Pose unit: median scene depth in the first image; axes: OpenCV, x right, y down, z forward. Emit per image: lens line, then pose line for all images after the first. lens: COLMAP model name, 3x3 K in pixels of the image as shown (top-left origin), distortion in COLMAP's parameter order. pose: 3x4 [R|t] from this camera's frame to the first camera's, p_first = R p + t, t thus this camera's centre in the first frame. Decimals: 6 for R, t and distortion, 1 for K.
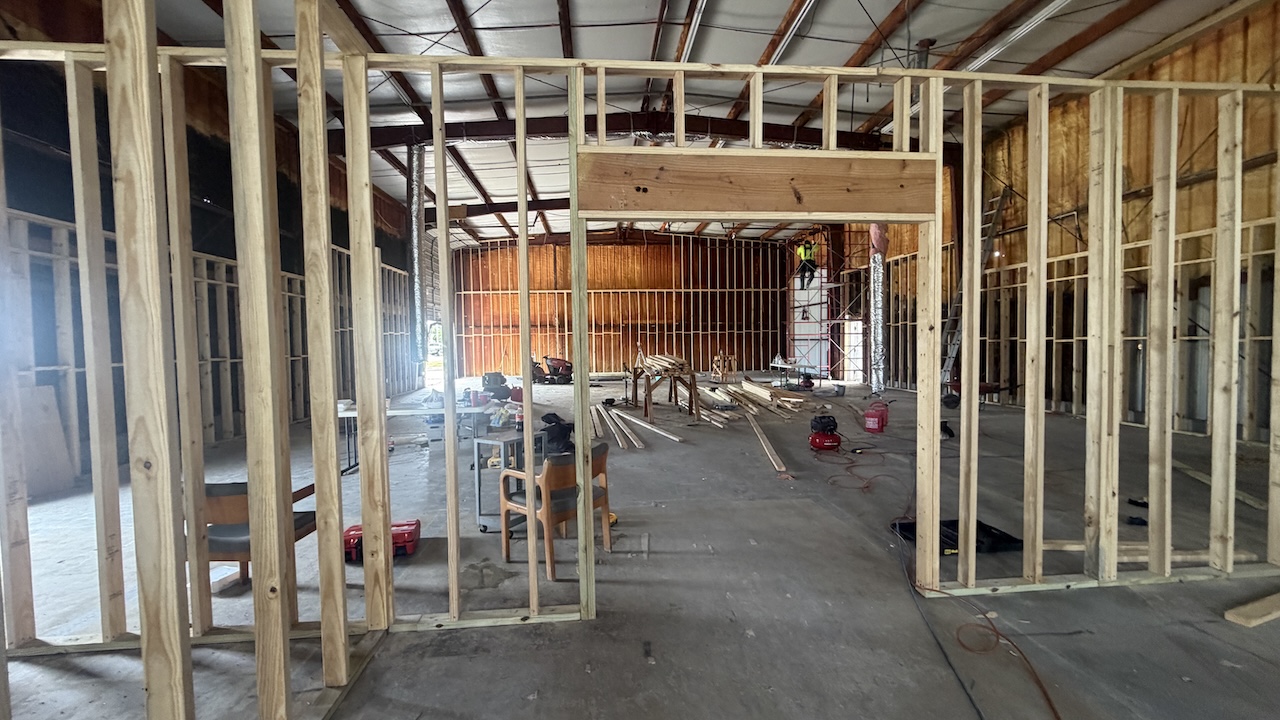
lens RADIAL K [[509.7, 0, 640.0], [0, 509.7, 360.0], [0, 0, 1]] dist [0.000439, -0.000004]
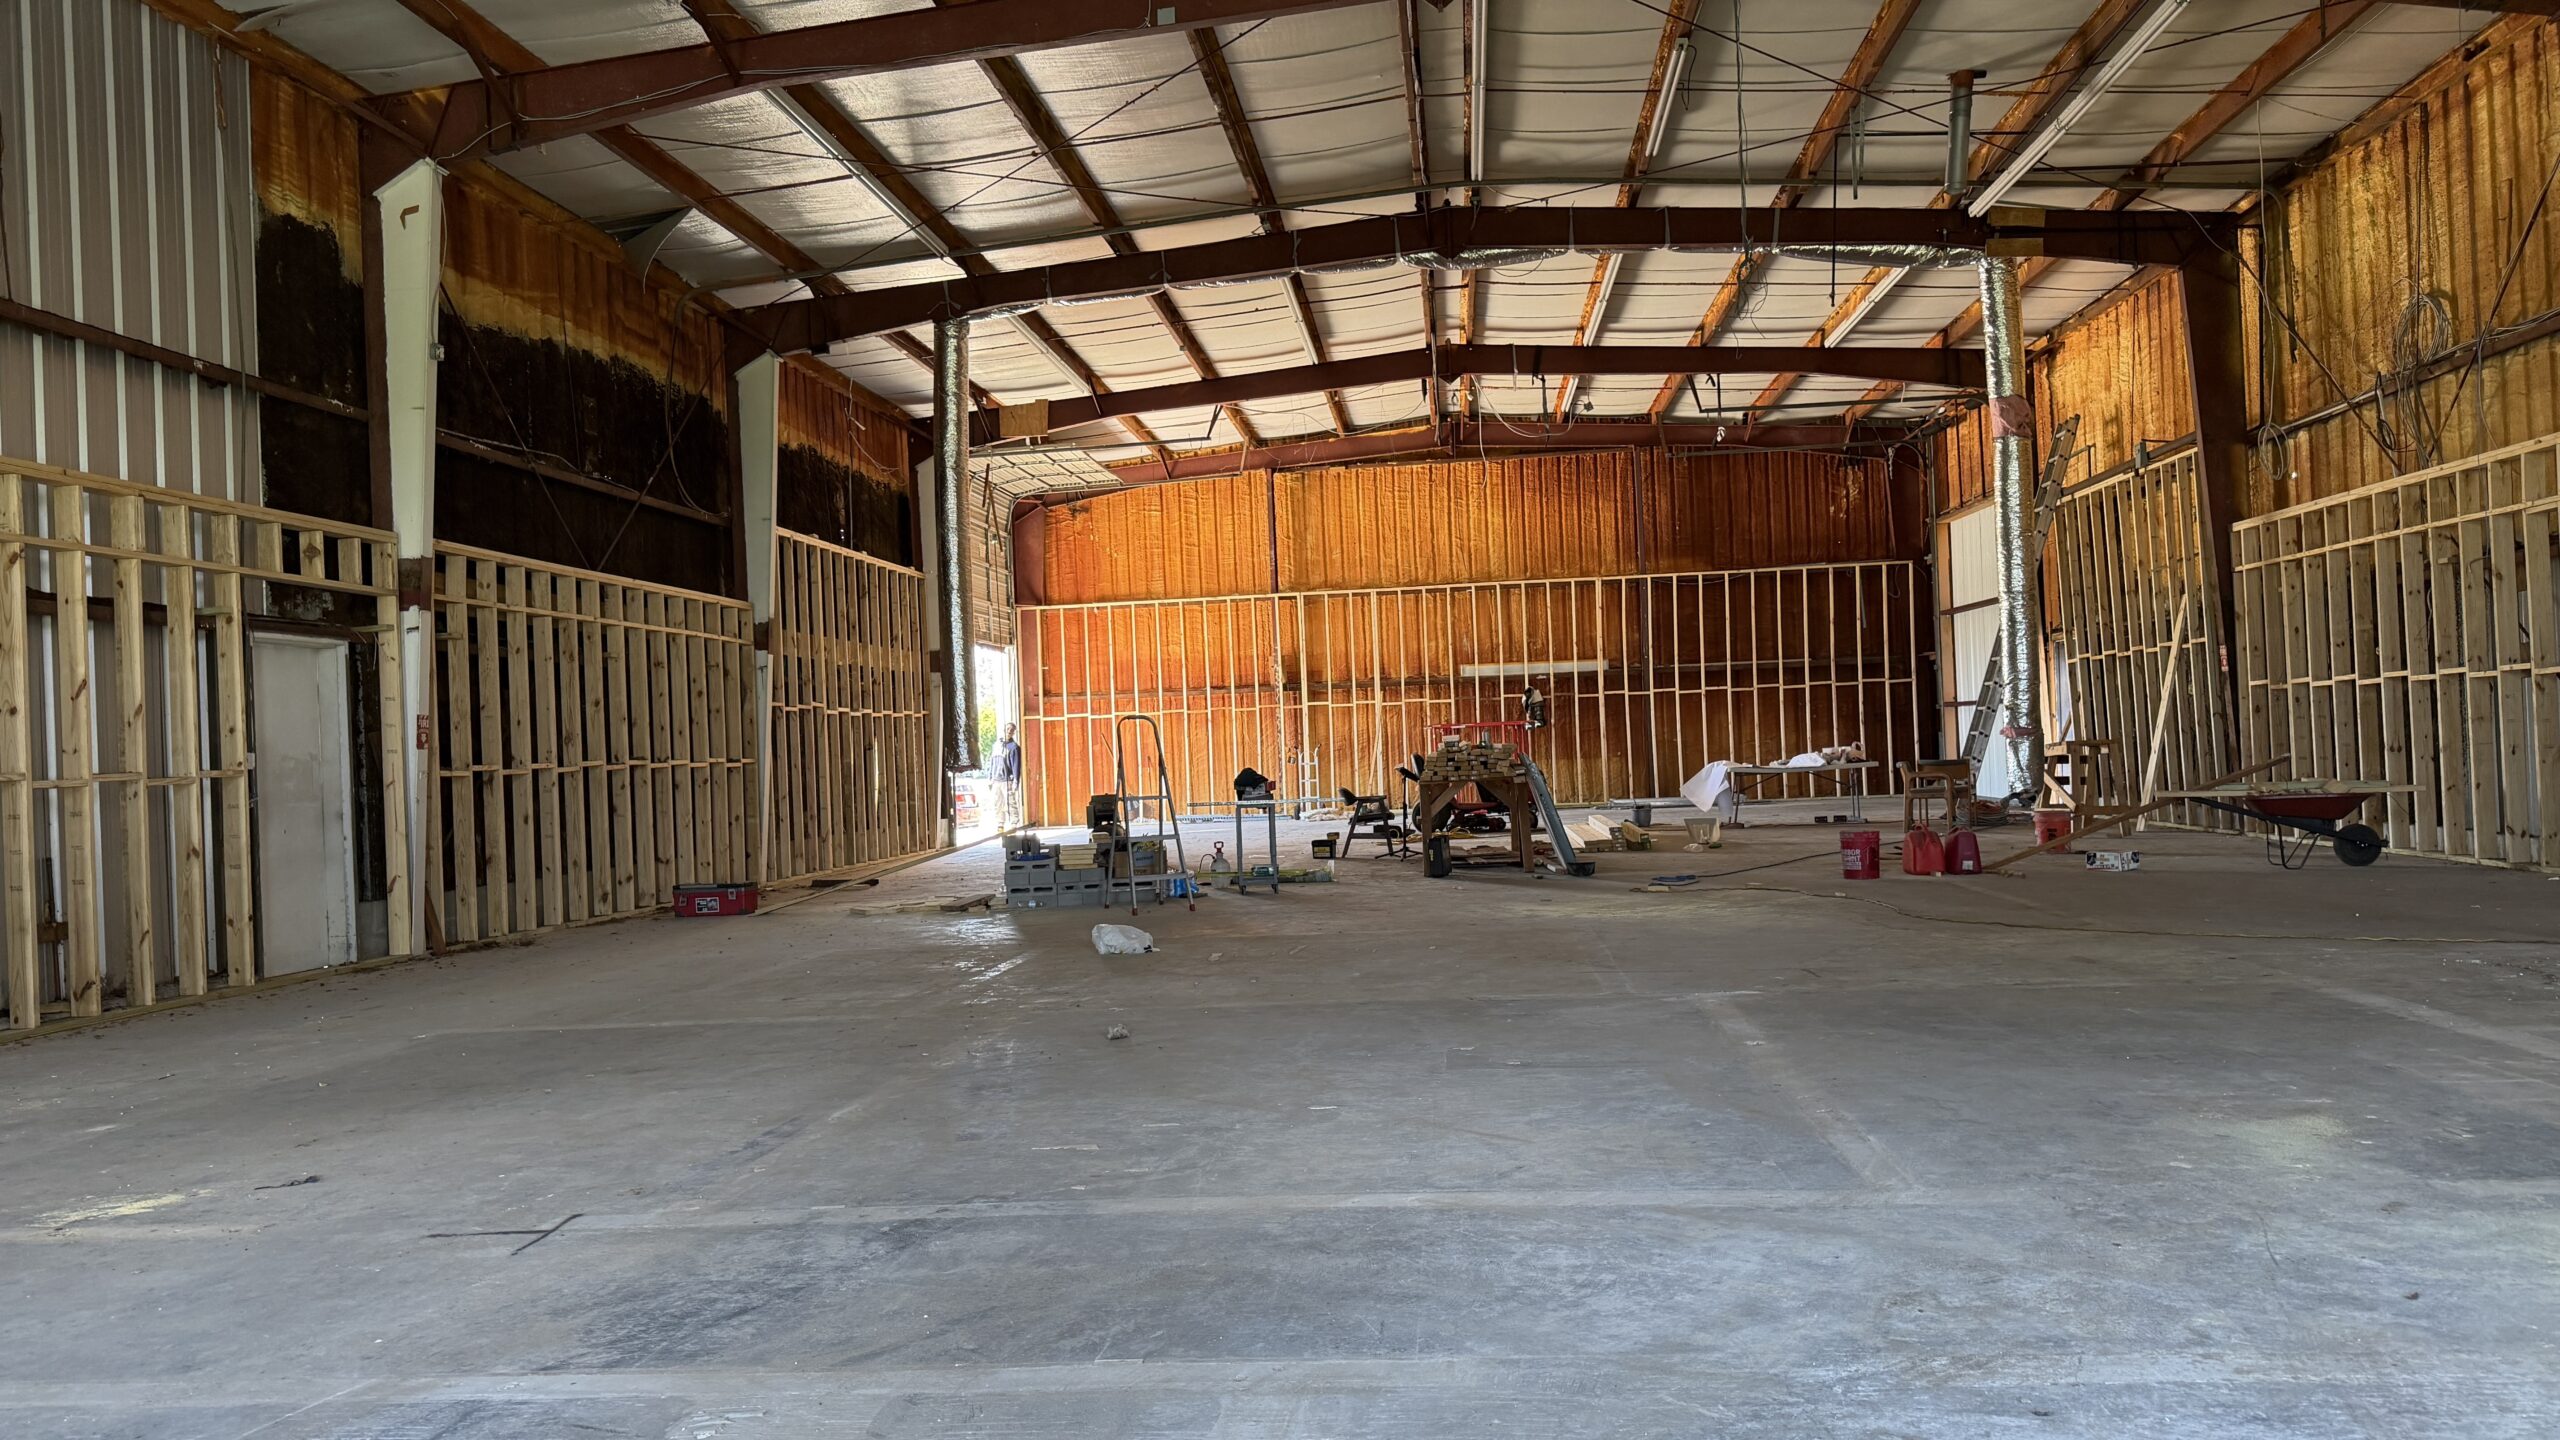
lens RADIAL K [[1790.3, 0, 1280.0], [0, 1790.3, 720.0], [0, 0, 1]] dist [0.000021, -0.000733]
pose [[0.981510, -0.027925, -0.189364, 0.105383], [0.018982, 0.998624, -0.048879, 0.027226], [0.190468, 0.044381, 0.980690, -0.353846]]
